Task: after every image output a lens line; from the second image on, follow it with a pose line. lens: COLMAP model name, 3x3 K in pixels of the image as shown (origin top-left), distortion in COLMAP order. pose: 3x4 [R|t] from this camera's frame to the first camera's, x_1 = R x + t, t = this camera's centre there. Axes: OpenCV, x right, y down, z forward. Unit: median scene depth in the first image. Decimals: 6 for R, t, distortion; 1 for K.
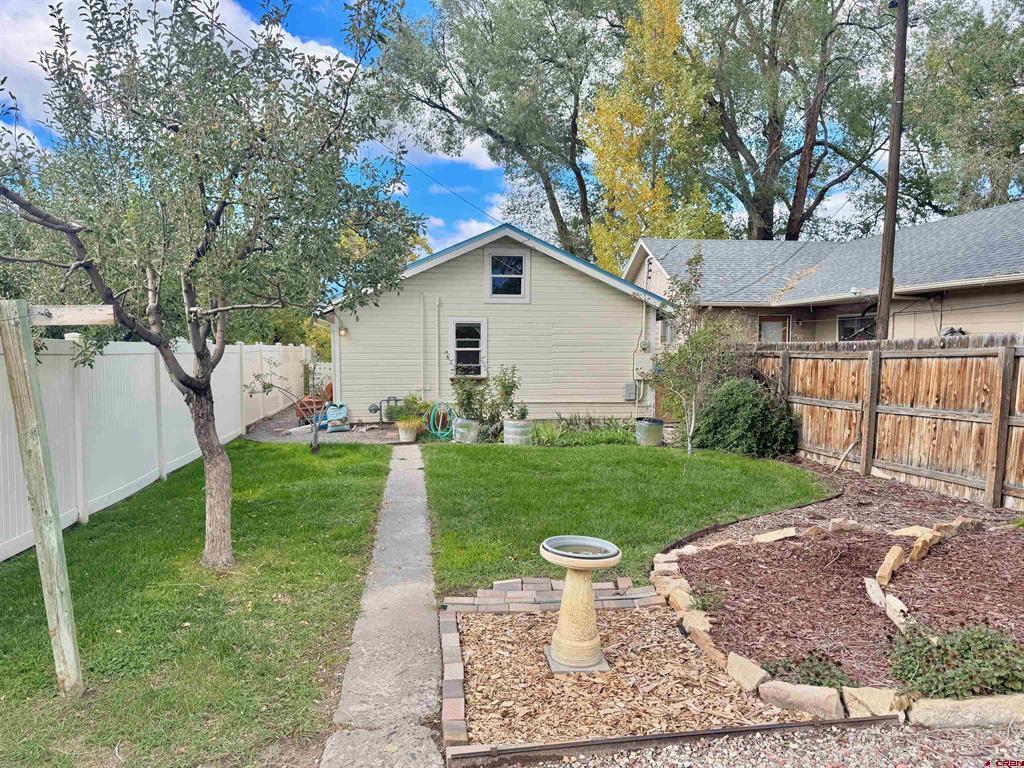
lens RADIAL K [[714.8, 0, 512.9], [0, 714.8, 383.6], [0, 0, 1]] dist [-0.001234, -0.000229]
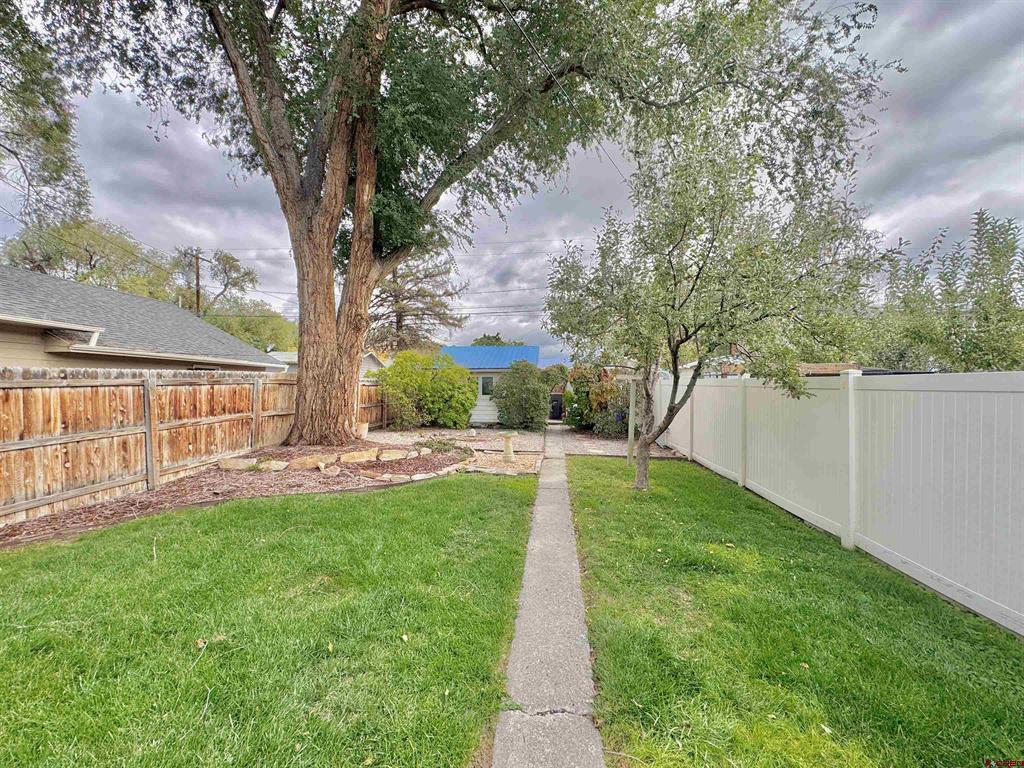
lens RADIAL K [[409.8, 0, 513.3], [0, 409.8, 383.6], [0, 0, 1]] dist [-0.001988, 0.000115]
pose [[-0.971866, -0.008969, 0.235365, -0.216175], [0.000460, 0.999201, 0.039975, -0.067137], [-0.235535, 0.038958, -0.971085, 1.449003]]
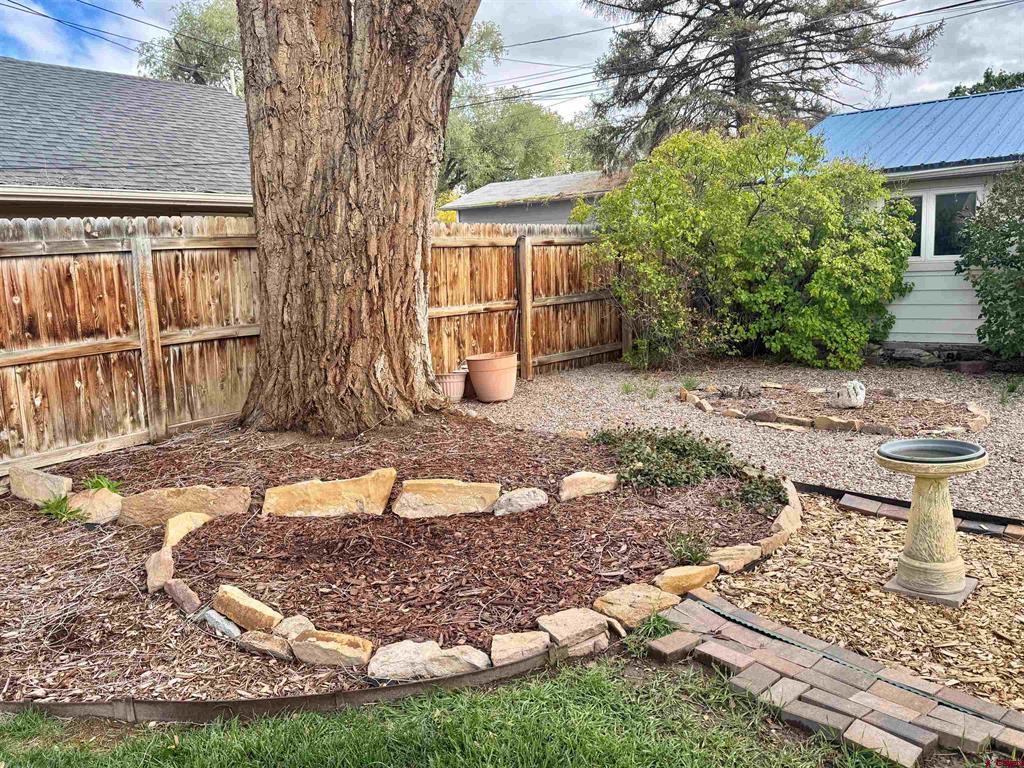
lens RADIAL K [[837.6, 0, 516.8], [0, 837.6, 390.7], [0, 0, 1]] dist [0.037347, -0.020183]
pose [[-0.670862, -0.095874, 0.735359, -0.127725], [0.074515, 0.977874, 0.195472, -0.026488], [-0.737829, 0.185930, -0.648875, 0.856295]]
